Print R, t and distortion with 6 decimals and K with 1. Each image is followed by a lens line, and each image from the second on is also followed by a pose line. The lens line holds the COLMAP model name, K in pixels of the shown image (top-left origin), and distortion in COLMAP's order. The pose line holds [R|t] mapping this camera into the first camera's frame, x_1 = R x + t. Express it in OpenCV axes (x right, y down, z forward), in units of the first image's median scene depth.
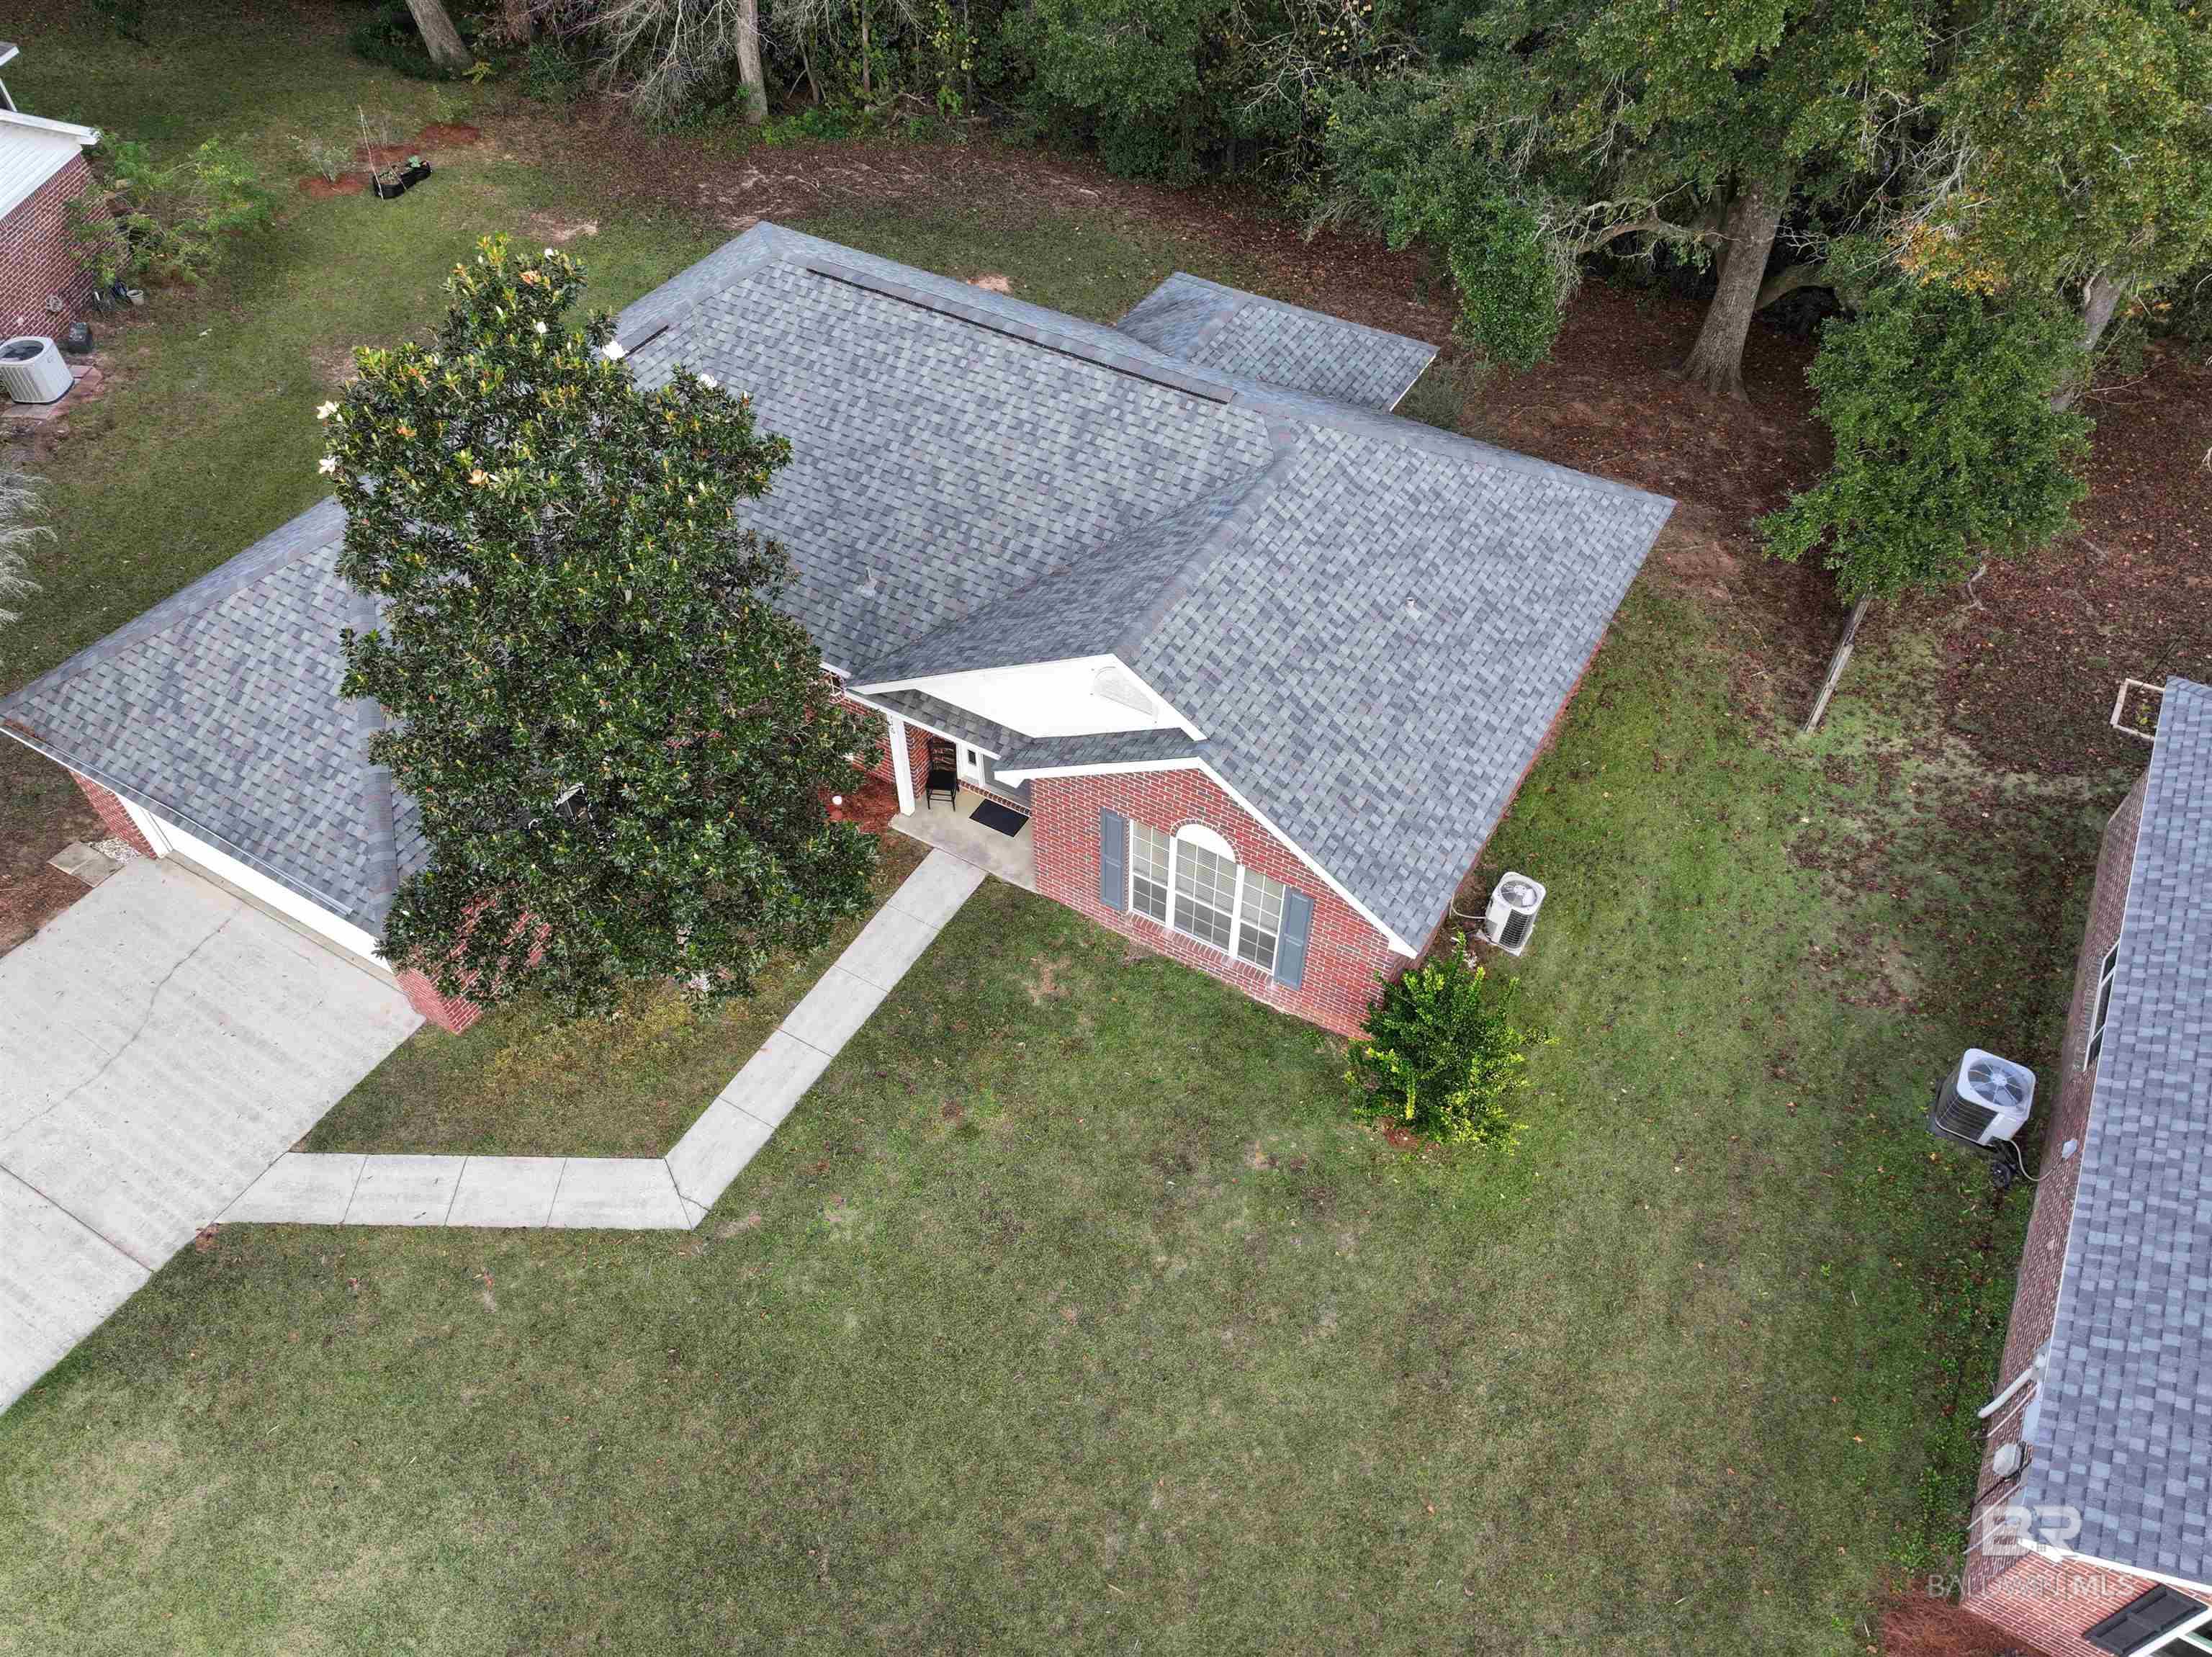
lens RADIAL K [[1548.3, 0, 1113.4], [0, 1548.3, 818.1], [0, 0, 1]] dist [0.010942, -0.002609]
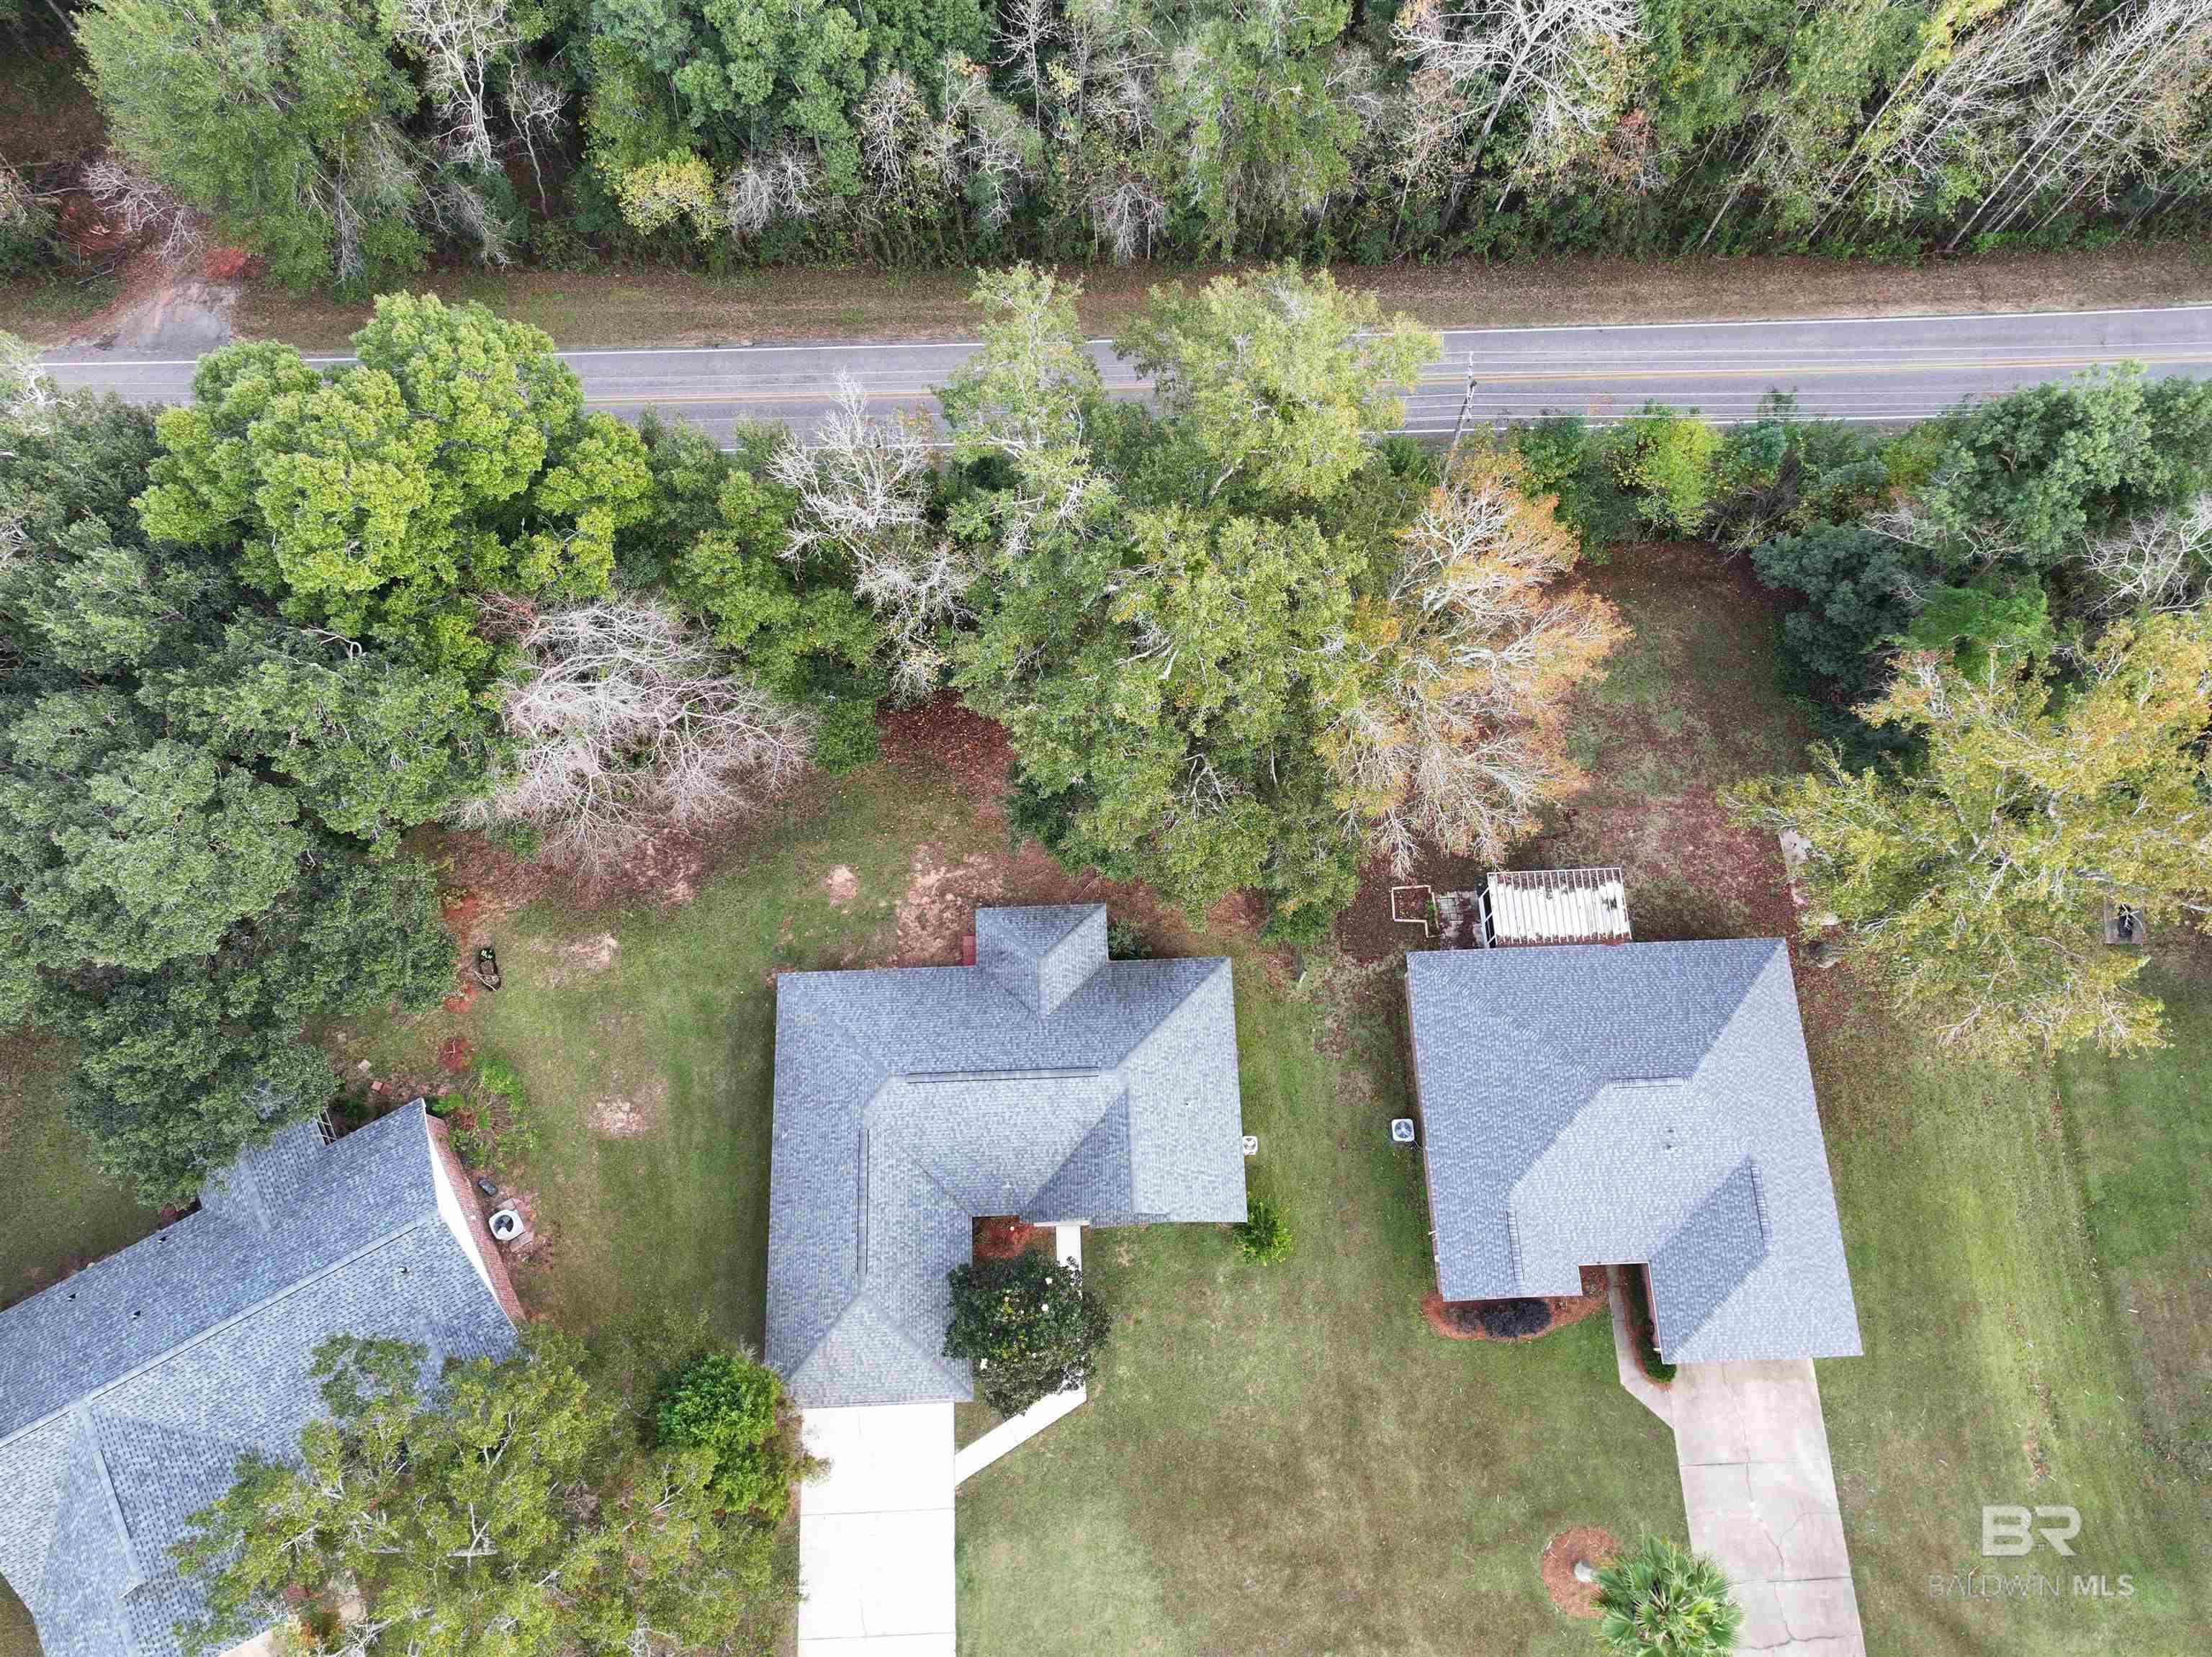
lens RADIAL K [[1548.3, 0, 1112.8], [0, 1548.3, 825.9], [0, 0, 1]] dist [0.010942, -0.002609]
pose [[0.844341, -0.506187, 0.175678, -0.175849], [0.389687, 0.805166, 0.447048, -1.961646], [-0.367740, -0.309001, 0.877089, -1.363421]]
